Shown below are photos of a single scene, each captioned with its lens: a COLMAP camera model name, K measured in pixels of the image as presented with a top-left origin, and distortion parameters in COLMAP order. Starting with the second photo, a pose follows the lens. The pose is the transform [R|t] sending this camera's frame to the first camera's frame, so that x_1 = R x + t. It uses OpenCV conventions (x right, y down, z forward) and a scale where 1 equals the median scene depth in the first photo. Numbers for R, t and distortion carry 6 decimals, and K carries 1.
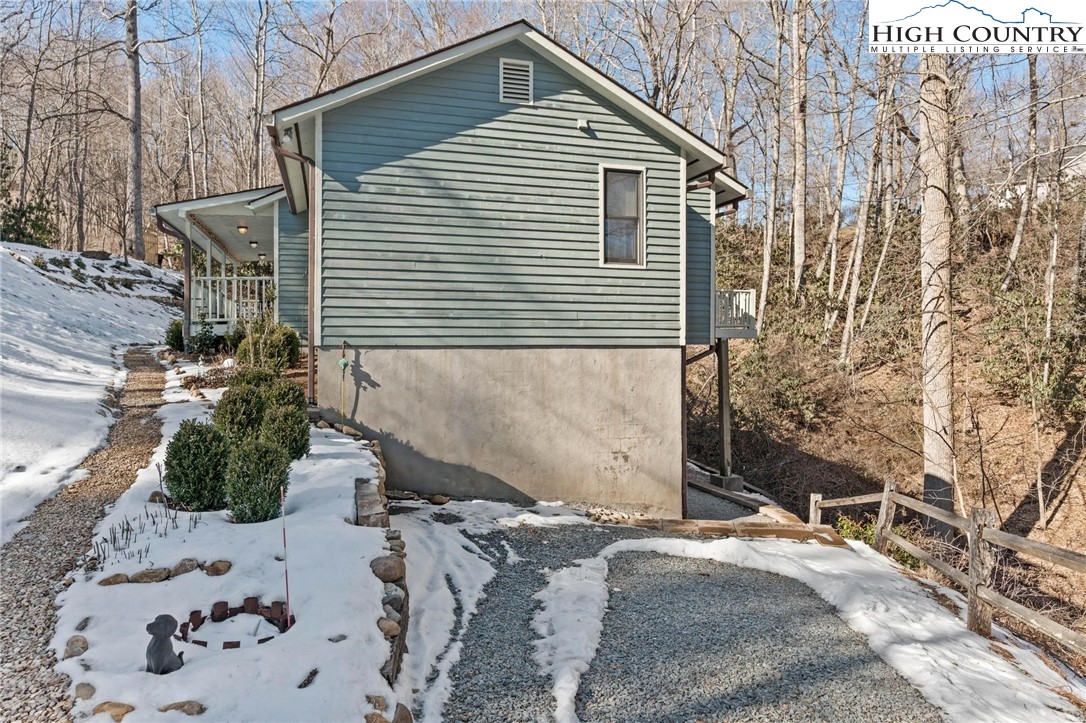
lens RADIAL K [[646.8, 0, 545.2], [0, 646.8, 342.1], [0, 0, 1]] dist [-0.002095, 0.002137]
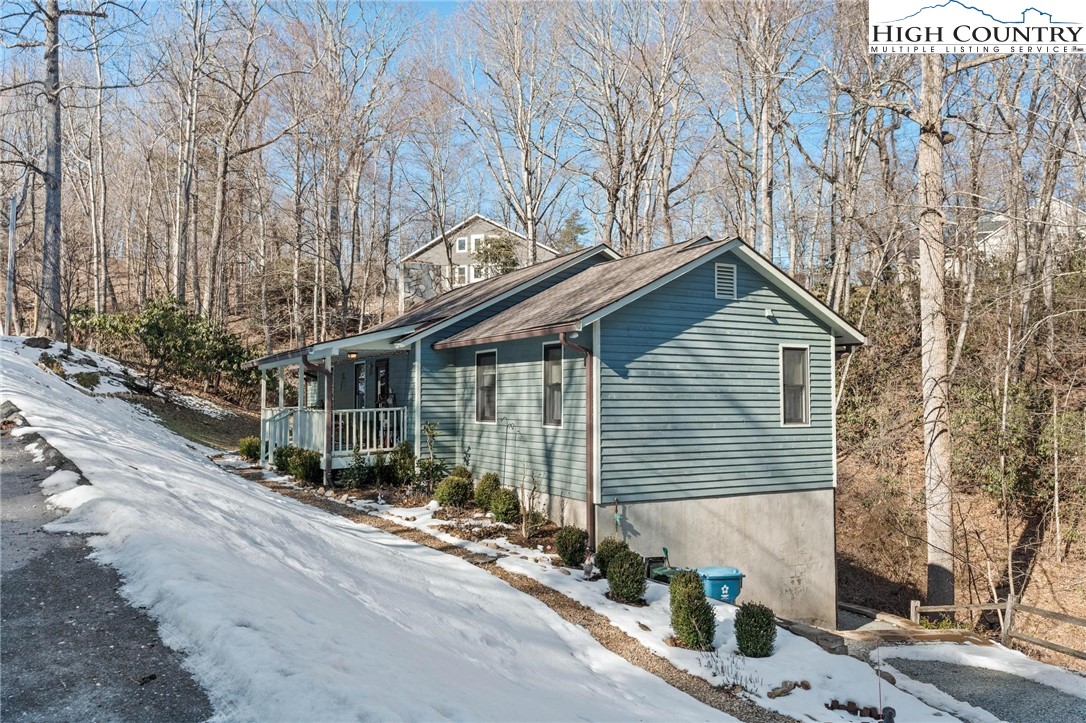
lens RADIAL K [[785.6, 0, 545.1], [0, 785.6, 365.4], [0, 0, 1]] dist [0.001346, -0.004922]
pose [[0.980499, 0.010009, 0.196270, -0.649393], [-0.001852, 0.999129, -0.041698, -0.169016], [-0.196516, 0.040522, 0.979663, -0.388429]]
